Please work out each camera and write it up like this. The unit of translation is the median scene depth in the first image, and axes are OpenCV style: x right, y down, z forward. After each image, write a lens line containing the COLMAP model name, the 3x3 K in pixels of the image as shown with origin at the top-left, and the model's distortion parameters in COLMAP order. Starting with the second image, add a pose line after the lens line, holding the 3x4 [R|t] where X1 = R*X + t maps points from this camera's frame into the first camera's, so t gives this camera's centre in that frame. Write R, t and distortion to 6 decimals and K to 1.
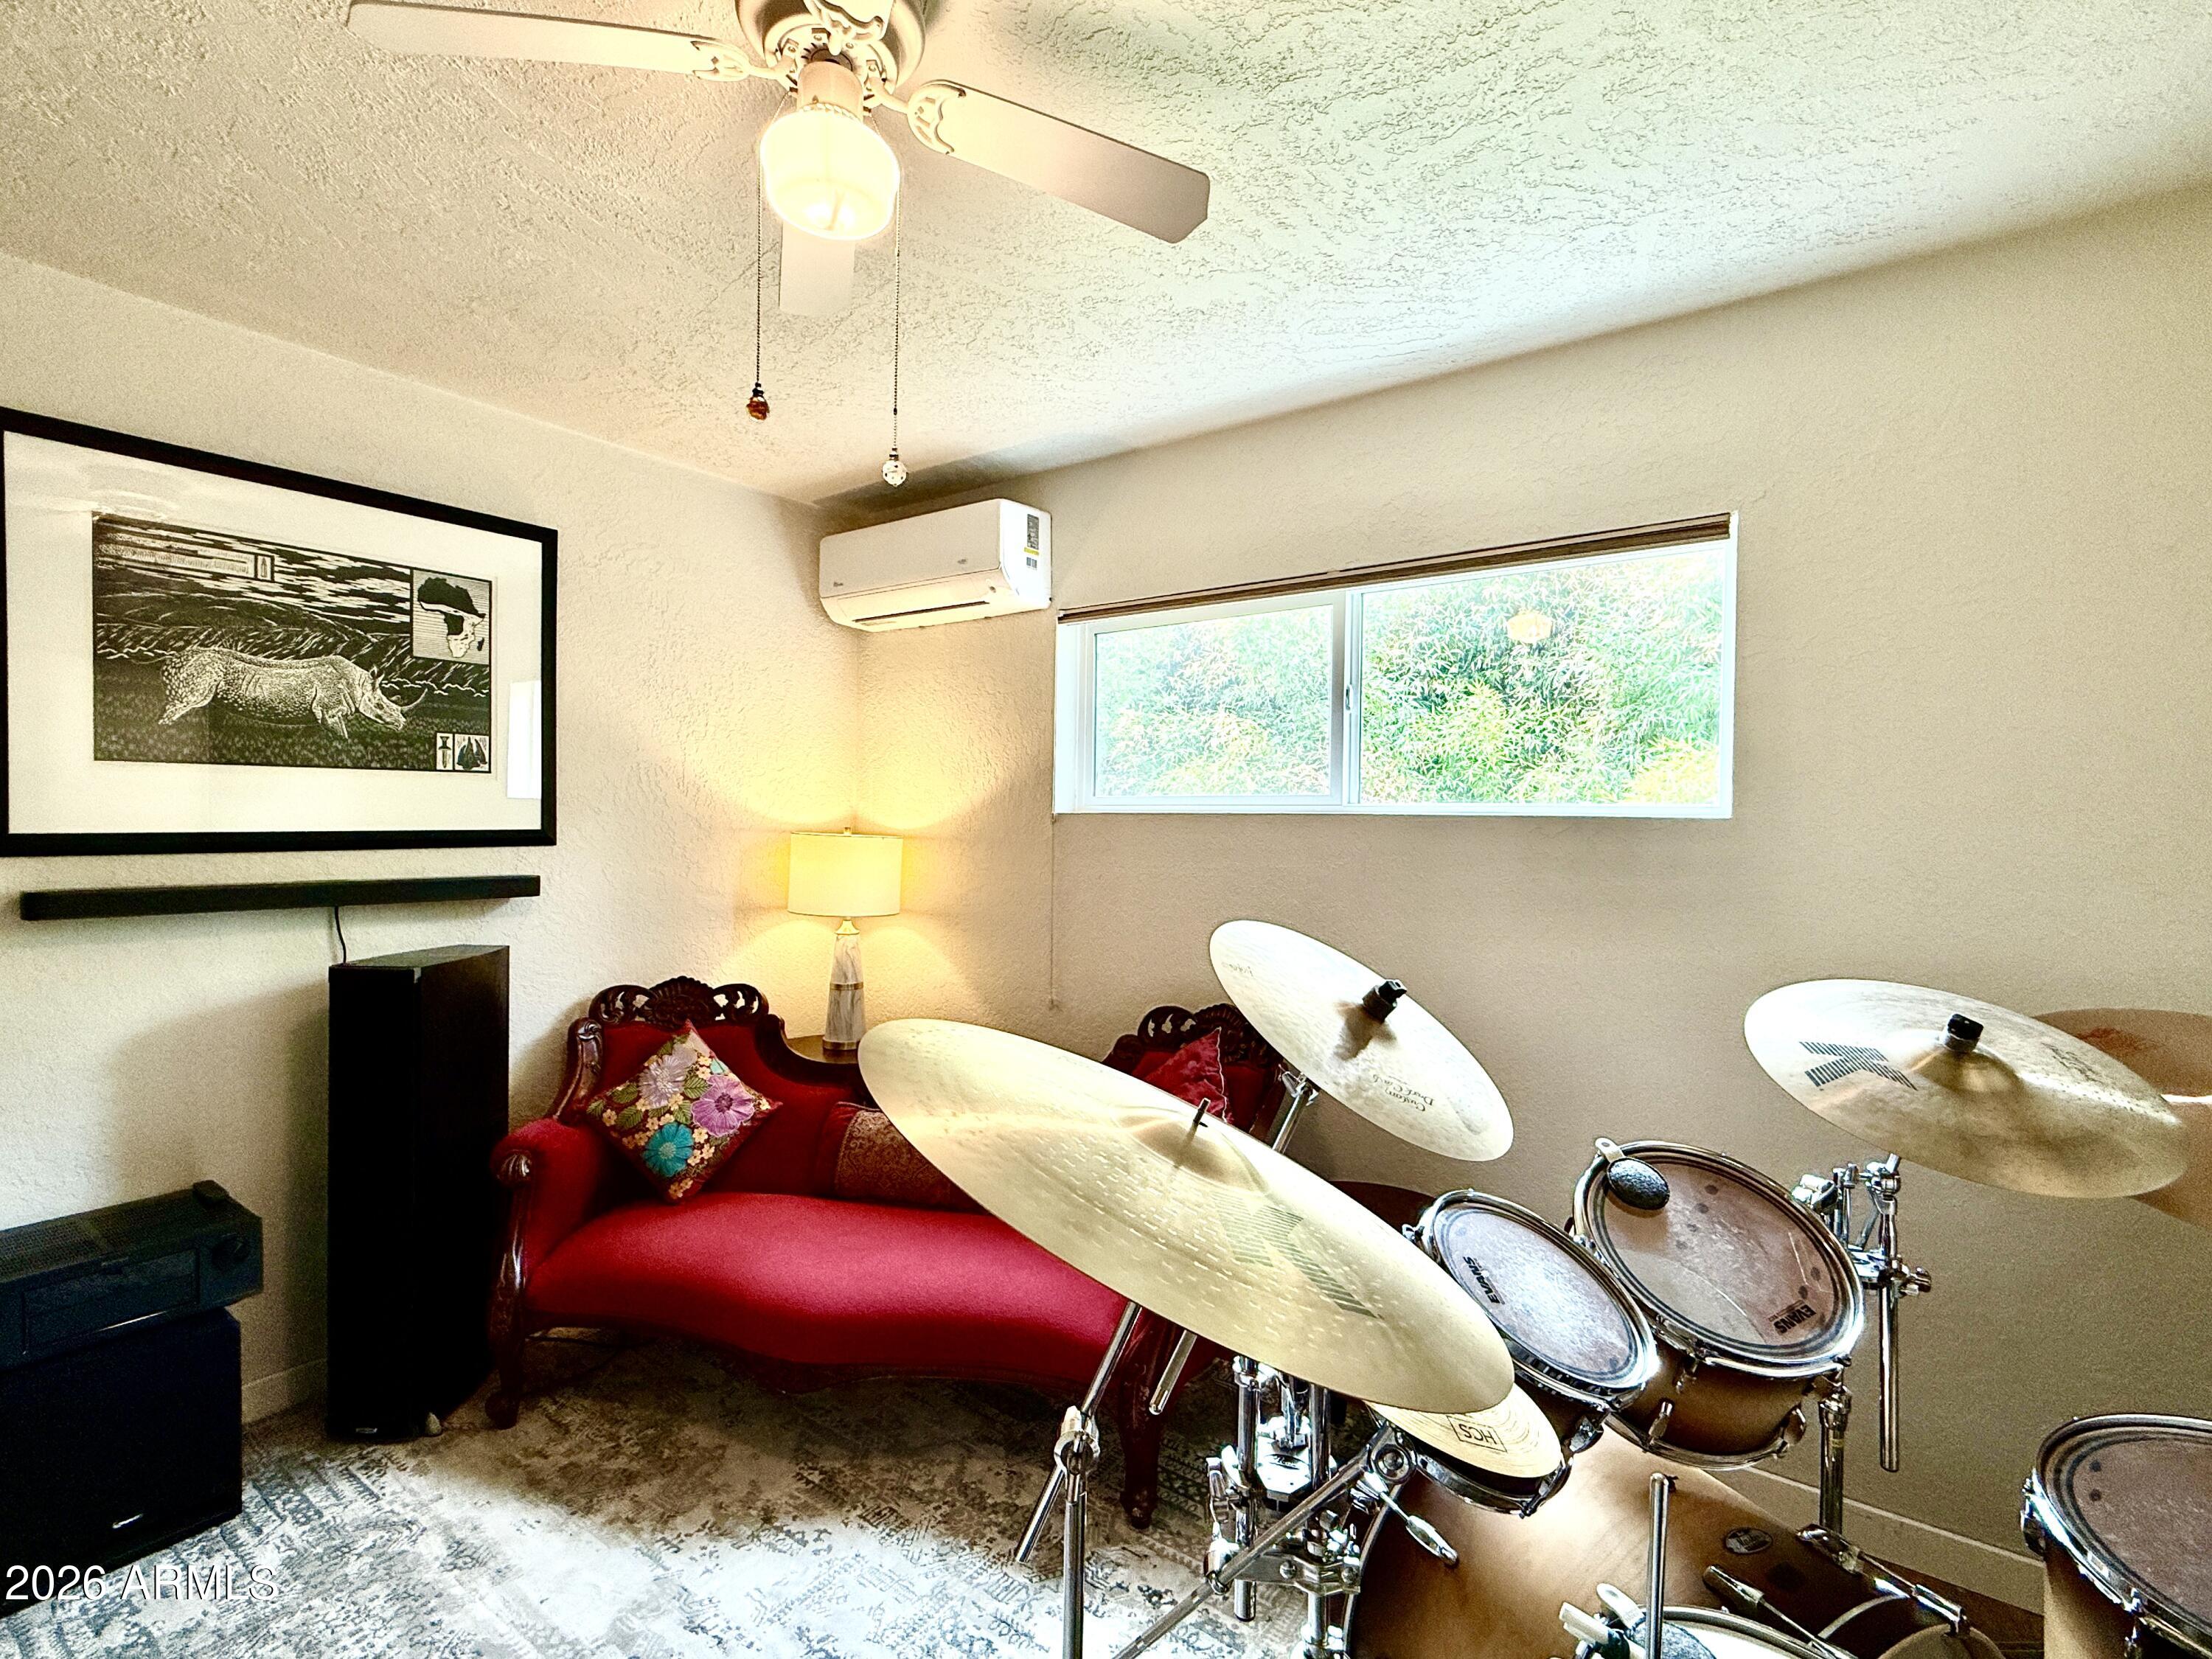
lens RADIAL K [[1060.3, 0, 1112.0], [0, 1060.3, 837.1], [0, 0, 1]] dist [-0.002037, -0.000241]
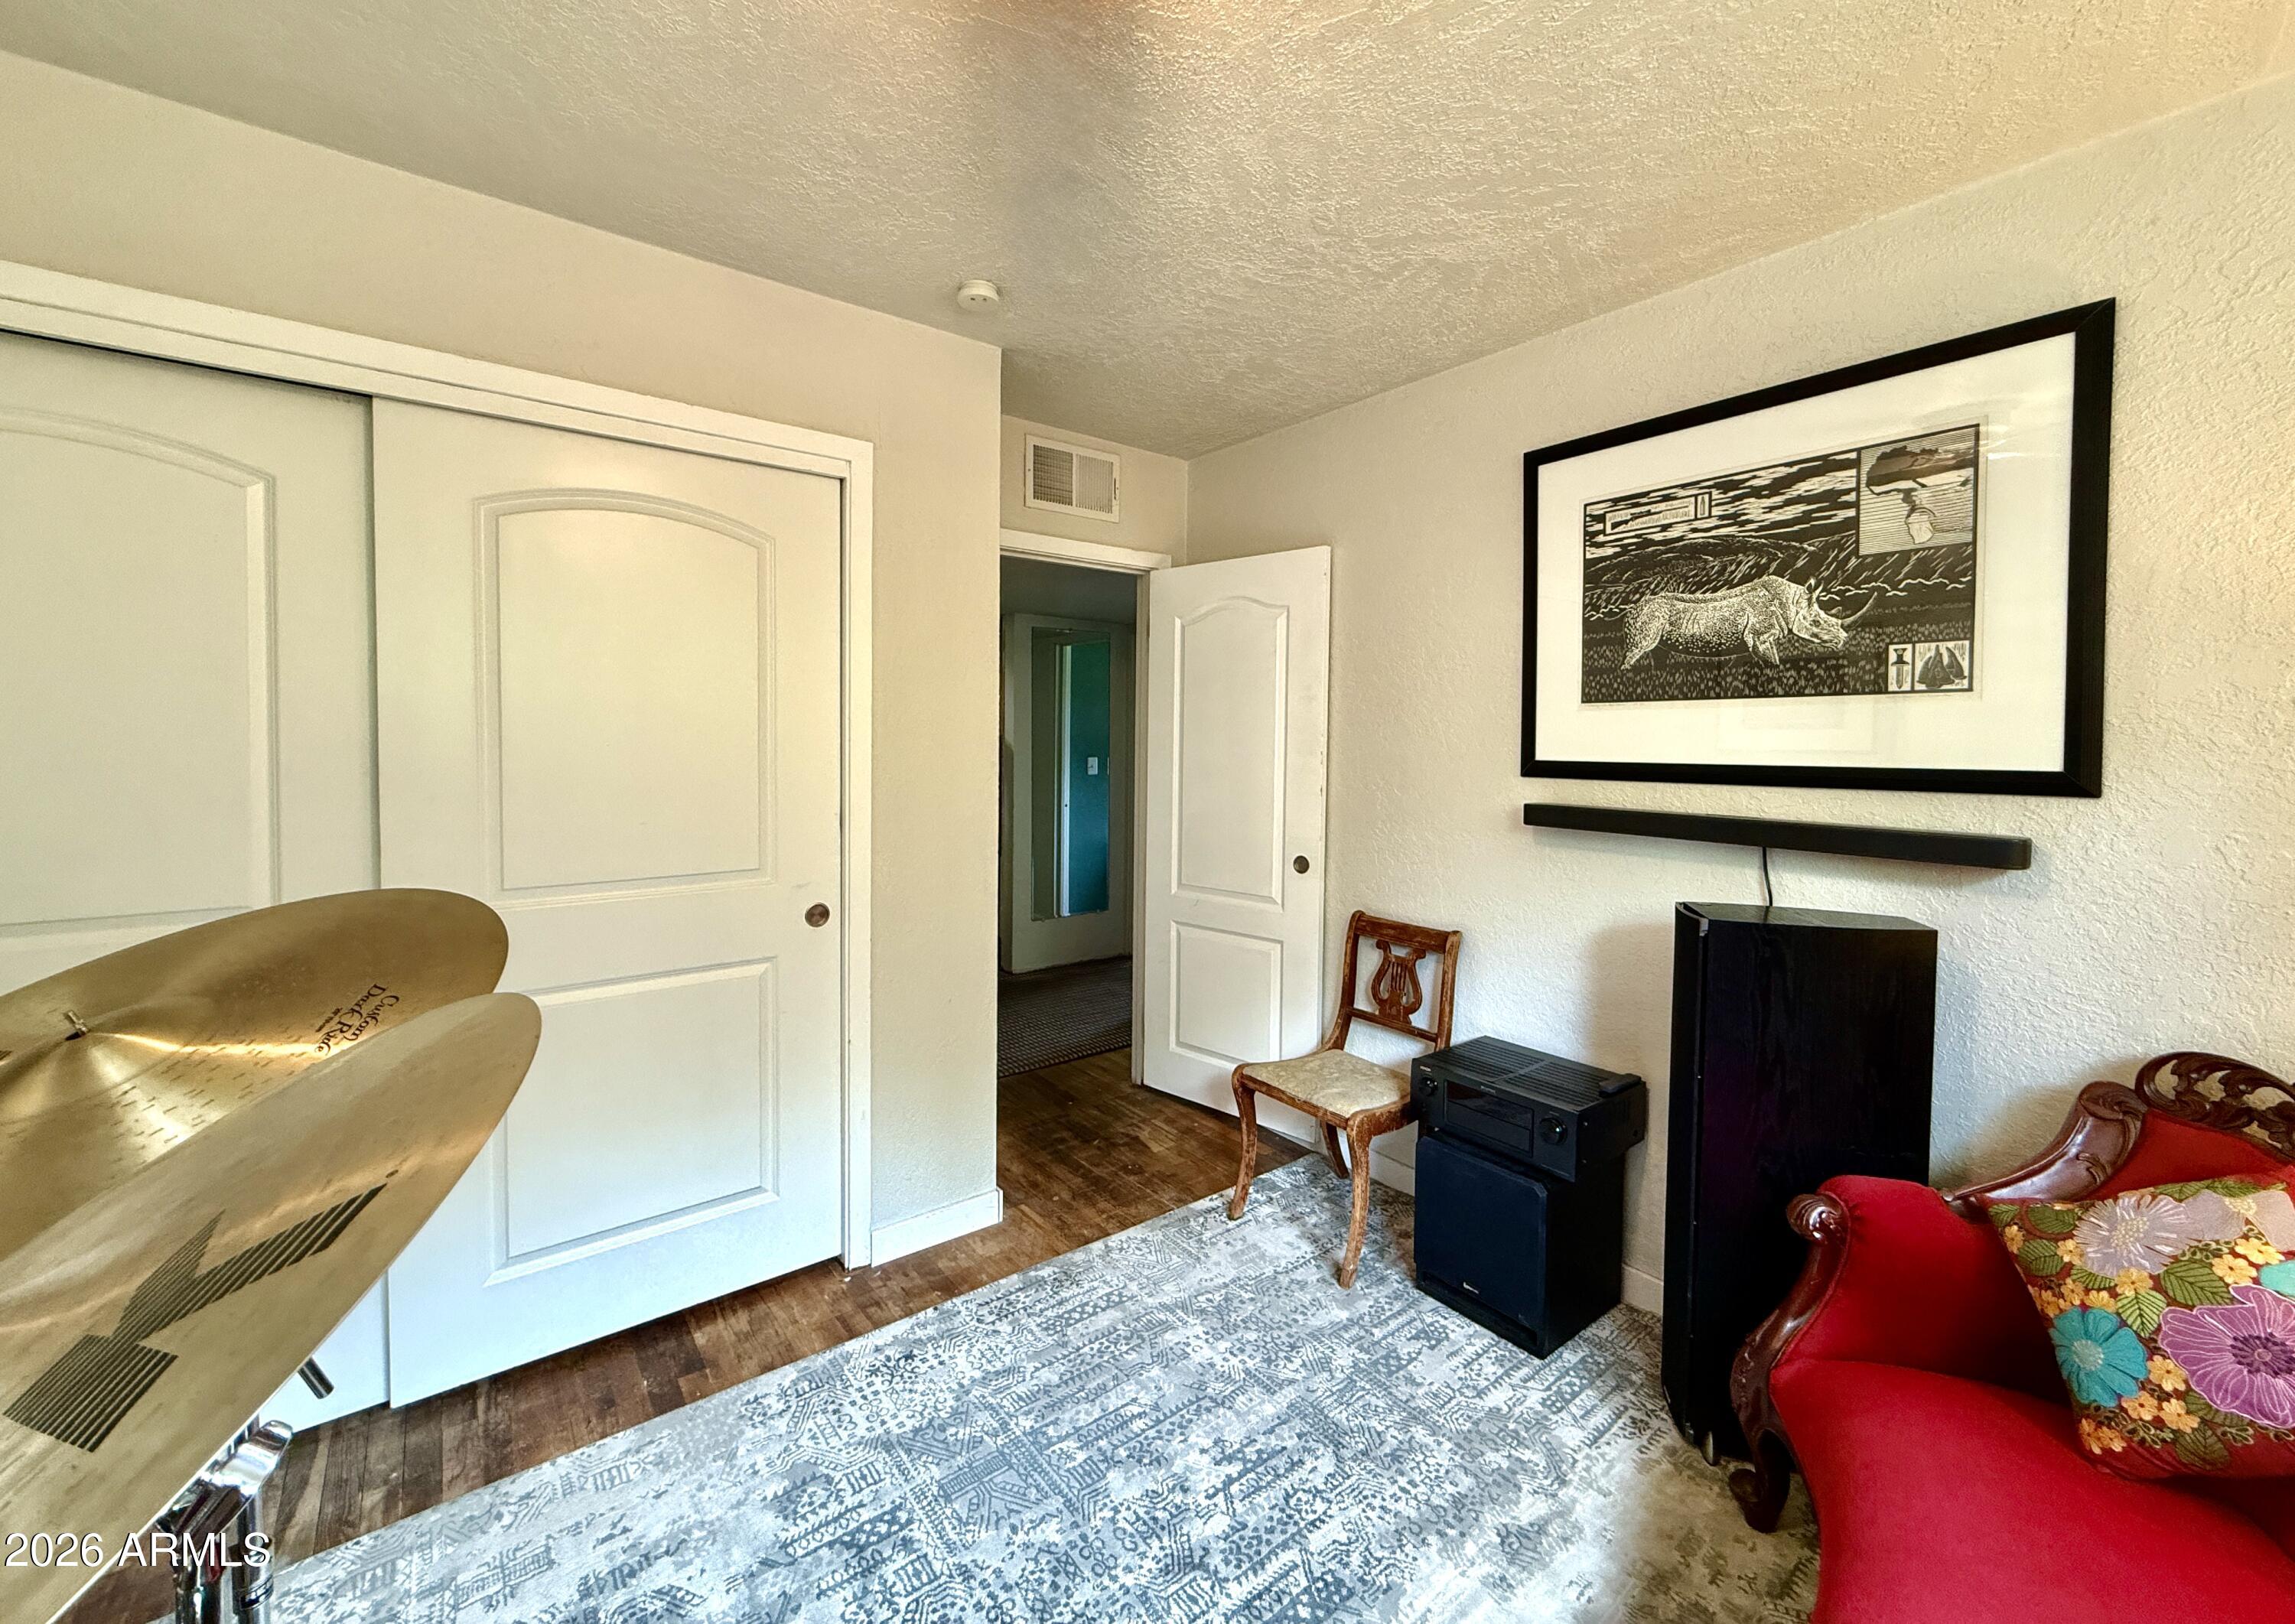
lens RADIAL K [[914.0, 0, 1142.8], [0, 914.0, 761.7], [0, 0, 1]] dist [-0.000360, -0.000070]
pose [[-0.298729, 0.012323, -0.954258, 0.197971], [-0.030065, 0.999299, 0.022316, -0.010394], [0.953864, 0.035357, -0.298149, 0.725661]]
